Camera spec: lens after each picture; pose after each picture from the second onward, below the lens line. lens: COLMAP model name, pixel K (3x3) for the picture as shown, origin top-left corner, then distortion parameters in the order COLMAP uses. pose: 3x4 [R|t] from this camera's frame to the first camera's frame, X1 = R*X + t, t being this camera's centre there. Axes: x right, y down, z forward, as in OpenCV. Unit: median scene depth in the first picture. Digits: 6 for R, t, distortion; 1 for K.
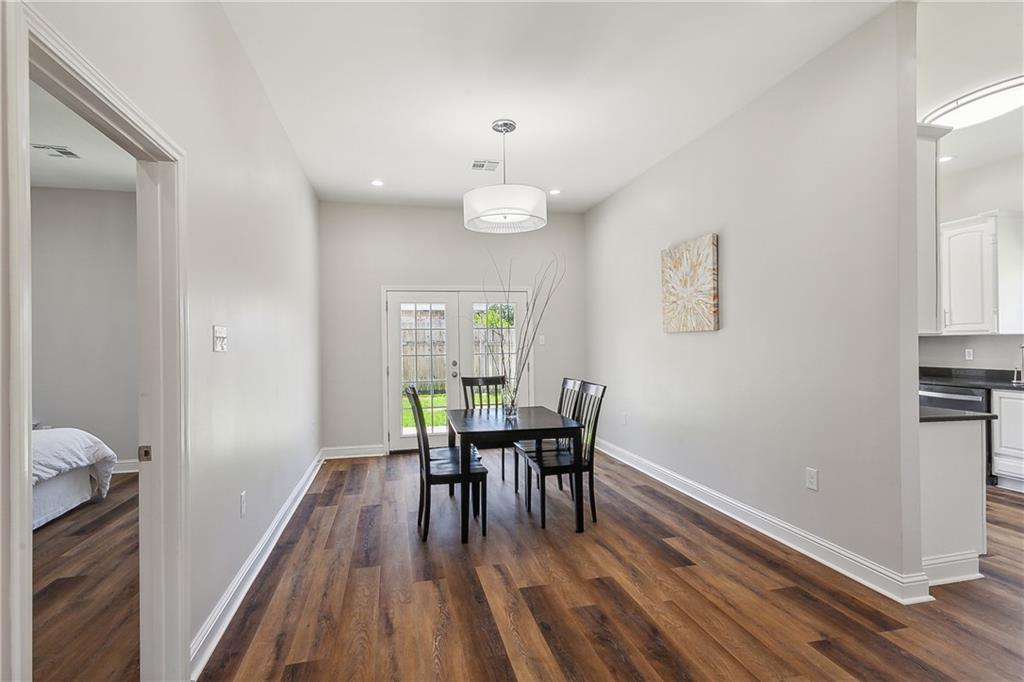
lens RADIAL K [[503.4, 0, 512.8], [0, 503.4, 342.0], [0, 0, 1]] dist [0.004450, 0.000337]
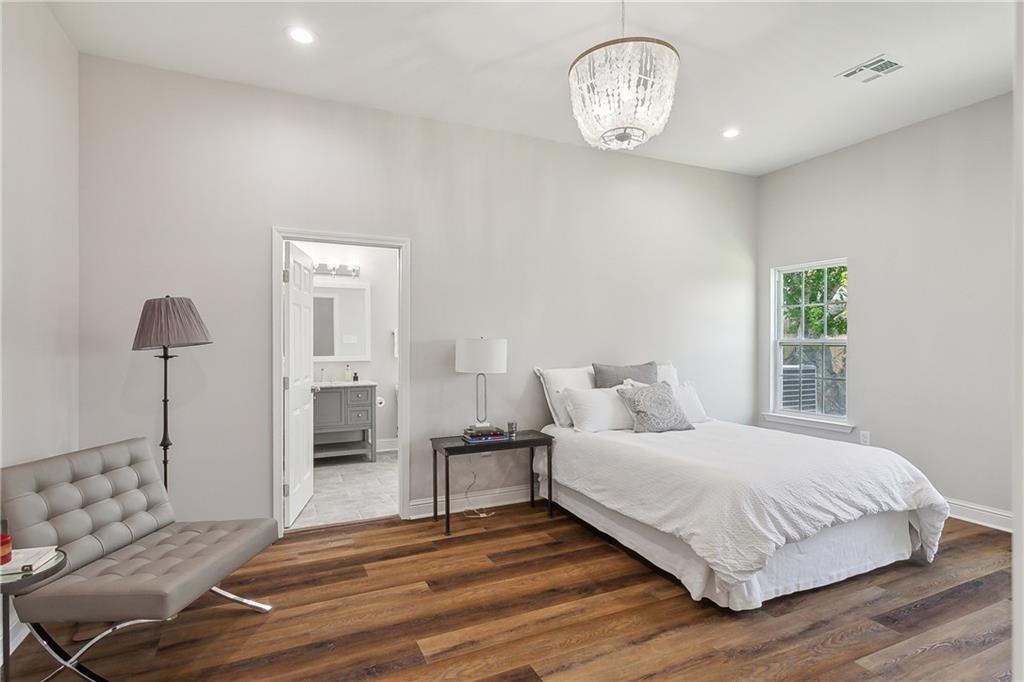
lens RADIAL K [[503.4, 0, 512.1], [0, 503.4, 340.8], [0, 0, 1]] dist [0.004450, 0.000337]
pose [[0.185130, 0.013428, -0.982622, -0.290851], [-0.000186, 0.999907, 0.013630, 0.009307], [0.982714, -0.002340, 0.185116, 0.375266]]
